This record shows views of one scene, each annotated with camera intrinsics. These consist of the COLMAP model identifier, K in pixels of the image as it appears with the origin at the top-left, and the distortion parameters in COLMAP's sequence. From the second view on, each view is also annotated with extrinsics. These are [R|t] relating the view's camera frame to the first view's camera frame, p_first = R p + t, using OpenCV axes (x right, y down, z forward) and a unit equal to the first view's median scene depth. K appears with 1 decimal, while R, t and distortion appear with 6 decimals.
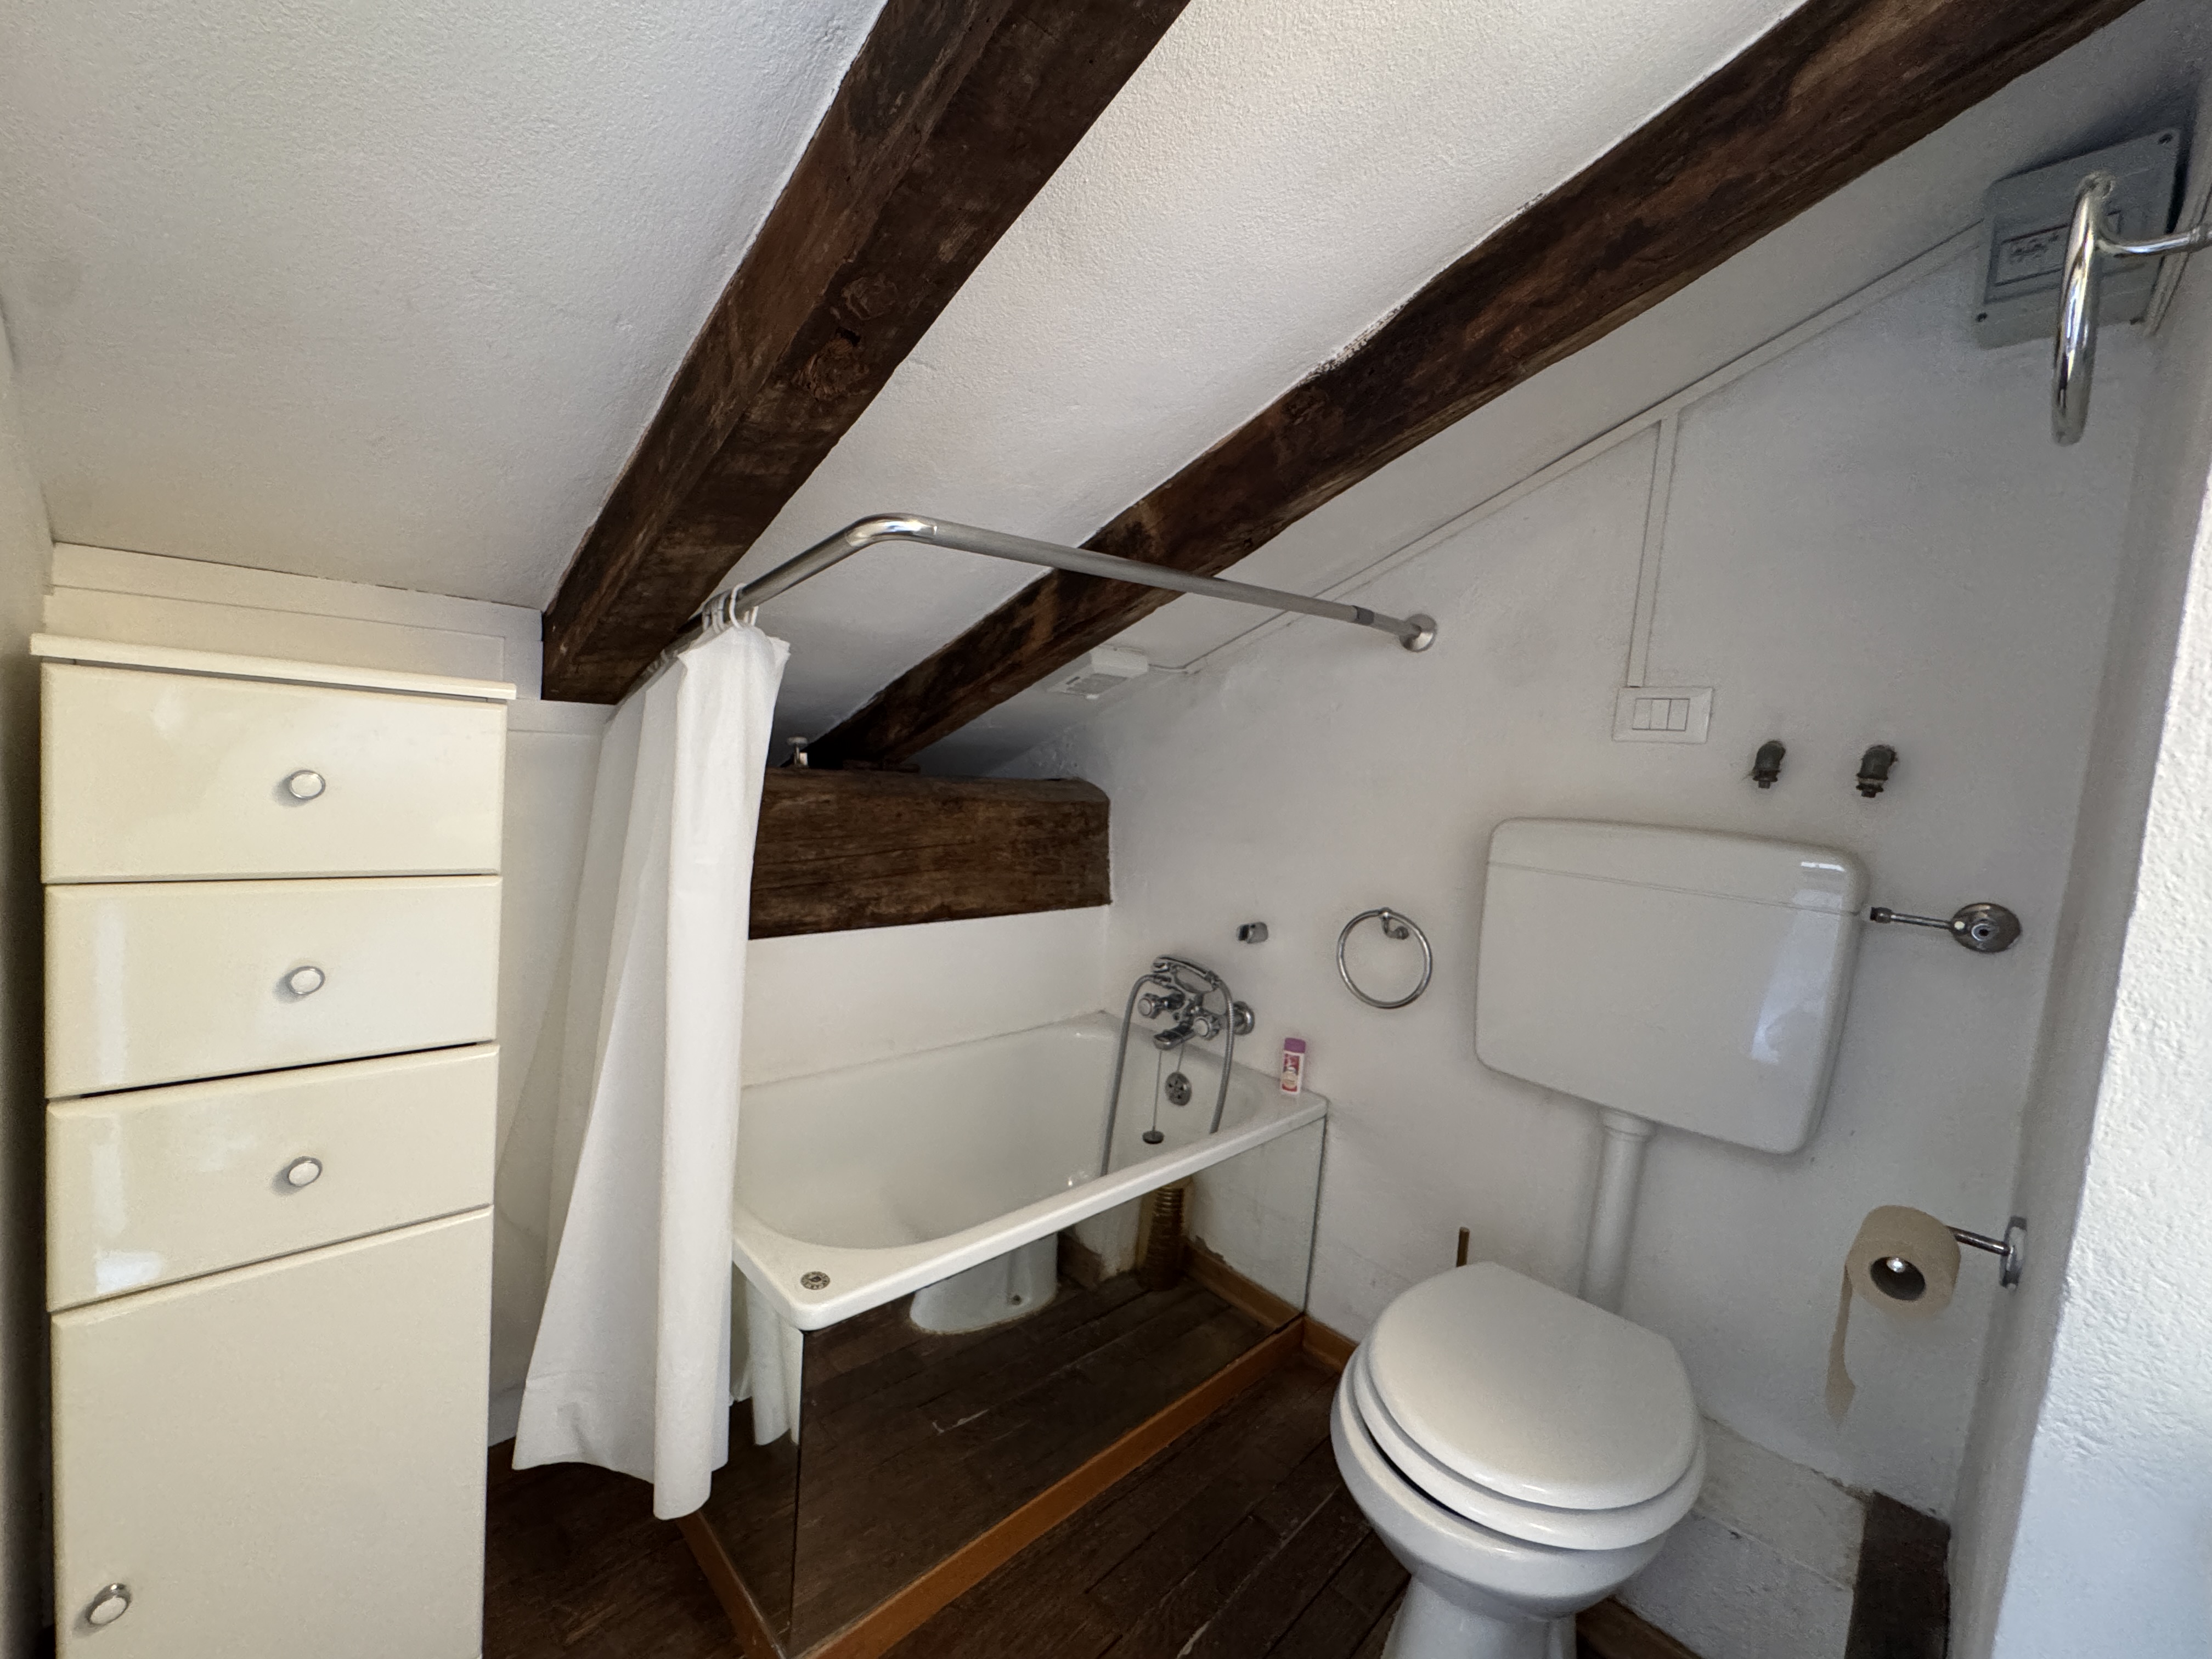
lens RADIAL K [[889.2, 0, 1103.4], [0, 889.2, 827.1], [0, 0, 1]] dist [-0.003471, -0.000165]
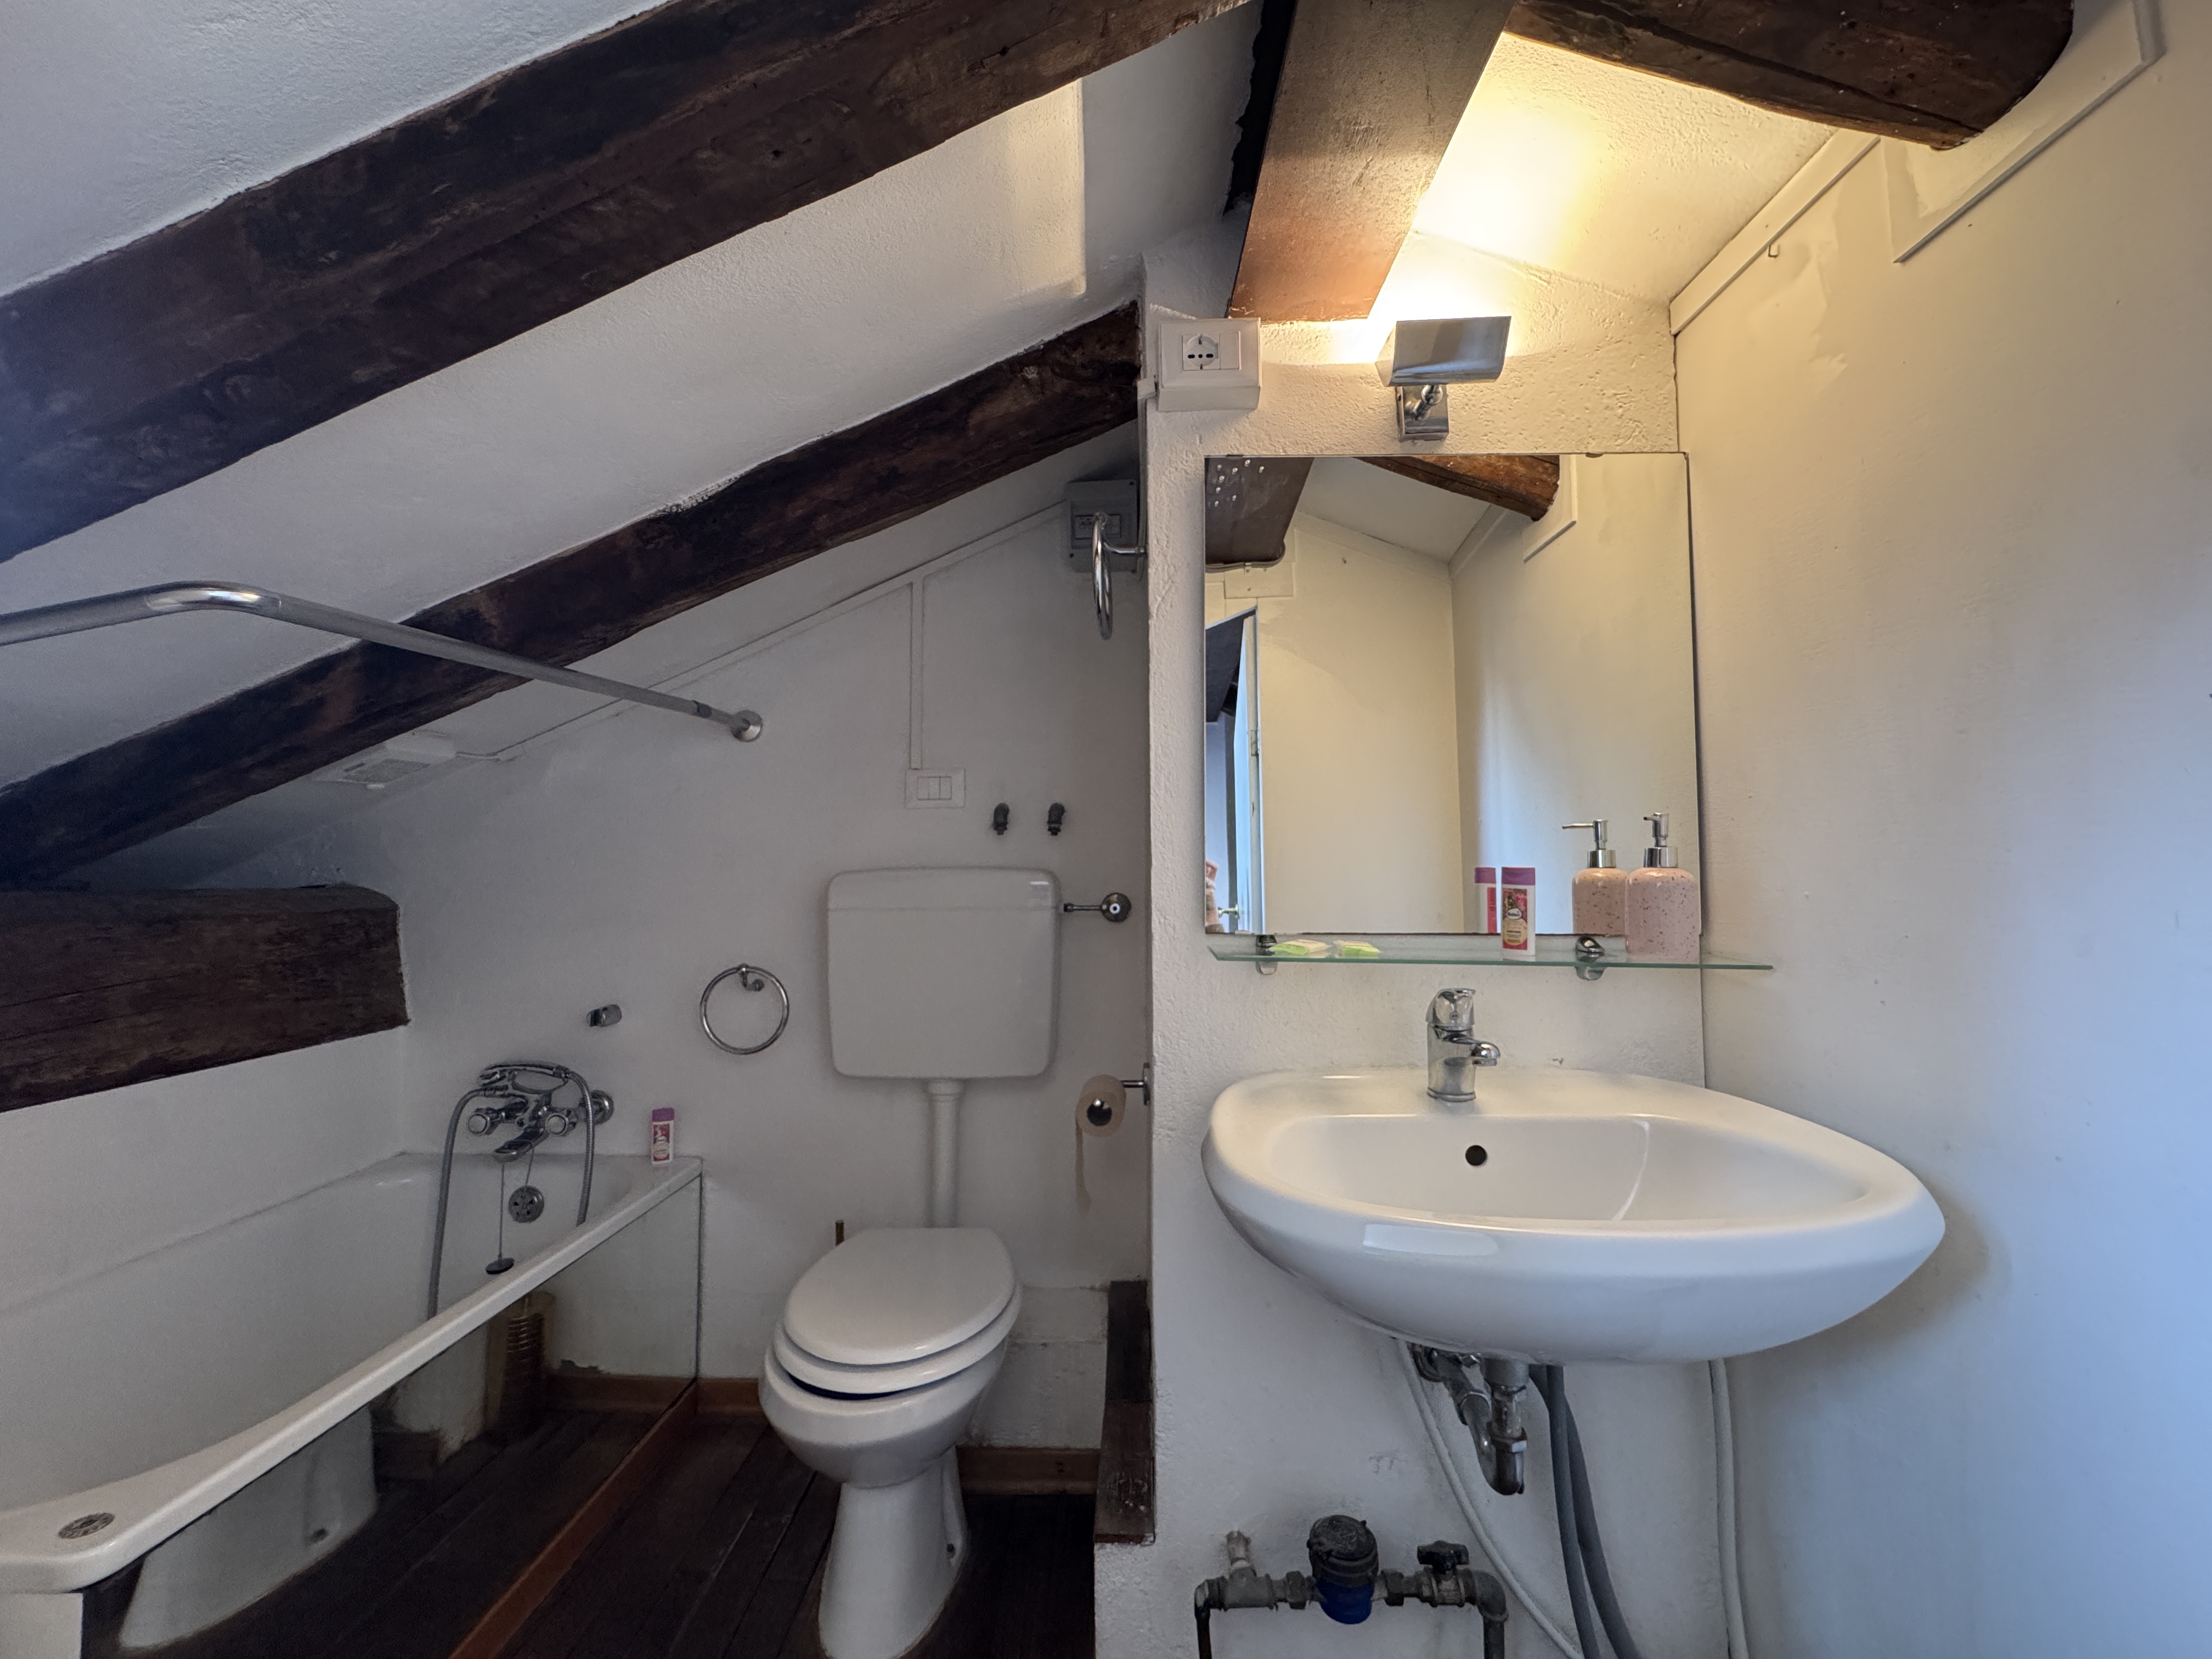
lens RADIAL K [[889.2, 0, 1103.4], [0, 889.2, 827.1], [0, 0, 1]] dist [-0.003471, -0.000165]
pose [[0.724535, -0.047833, 0.687576, -0.109999], [0.119922, 0.991122, -0.057418, 0.035001], [-0.678725, 0.124057, 0.723839, -0.140630]]
